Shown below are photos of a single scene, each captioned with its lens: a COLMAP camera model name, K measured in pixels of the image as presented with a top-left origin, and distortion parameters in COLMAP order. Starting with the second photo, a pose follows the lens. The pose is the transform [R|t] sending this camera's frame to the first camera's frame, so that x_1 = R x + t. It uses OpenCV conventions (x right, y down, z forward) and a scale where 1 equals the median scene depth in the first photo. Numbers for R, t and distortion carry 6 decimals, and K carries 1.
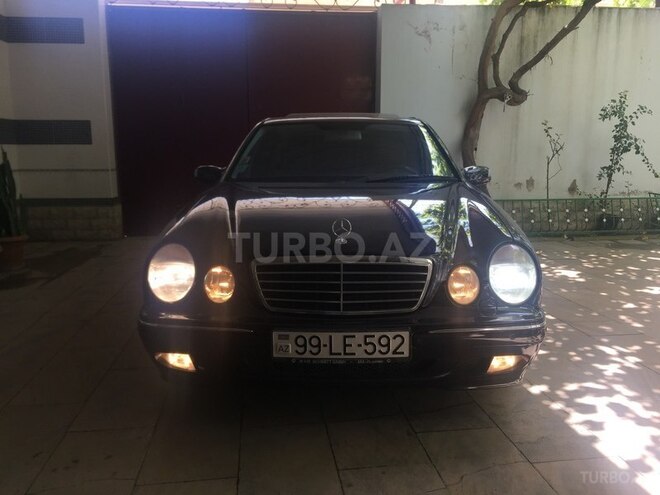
lens RADIAL K [[568.9, 0, 330.3], [0, 568.9, 246.0], [0, 0, 1]] dist [-0.002865, -0.010766]
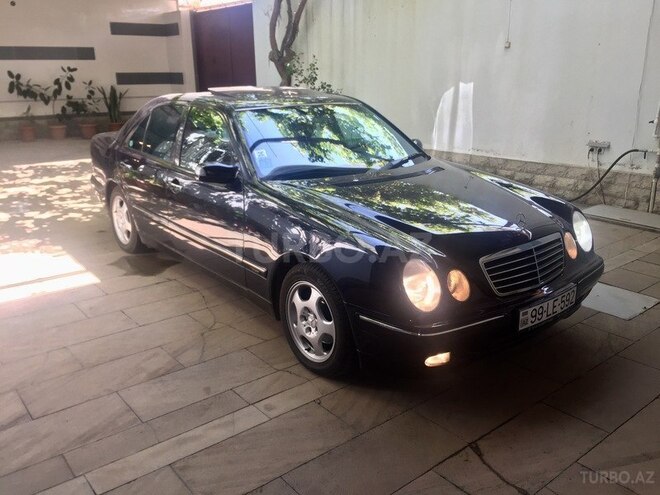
lens RADIAL K [[568.9, 0, 330.3], [0, 568.9, 246.0], [0, 0, 1]] dist [-0.002865, -0.010766]
pose [[0.770529, -0.193132, 0.607442, -0.763663], [0.110187, 0.979003, 0.171497, -0.167918], [-0.627809, -0.065211, 0.775631, 0.189638]]
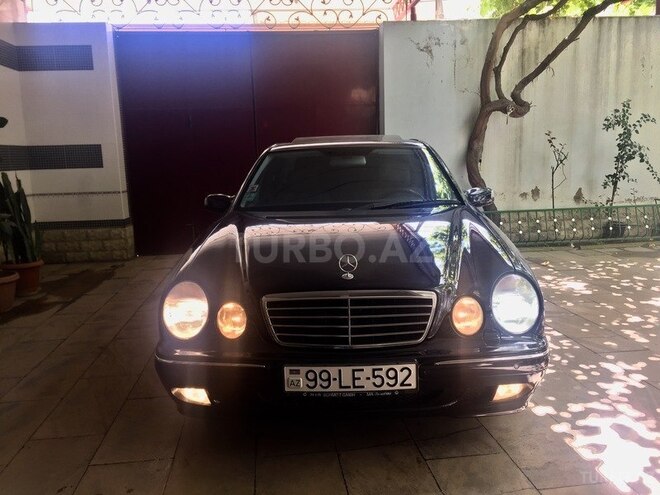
lens RADIAL K [[568.9, 0, 330.3], [0, 568.9, 246.0], [0, 0, 1]] dist [-0.002865, -0.010766]
pose [[0.999502, -0.026739, -0.016764, 0.004166], [0.026683, 0.999638, -0.003582, -0.041834], [0.016854, 0.003133, 0.999853, -0.025071]]
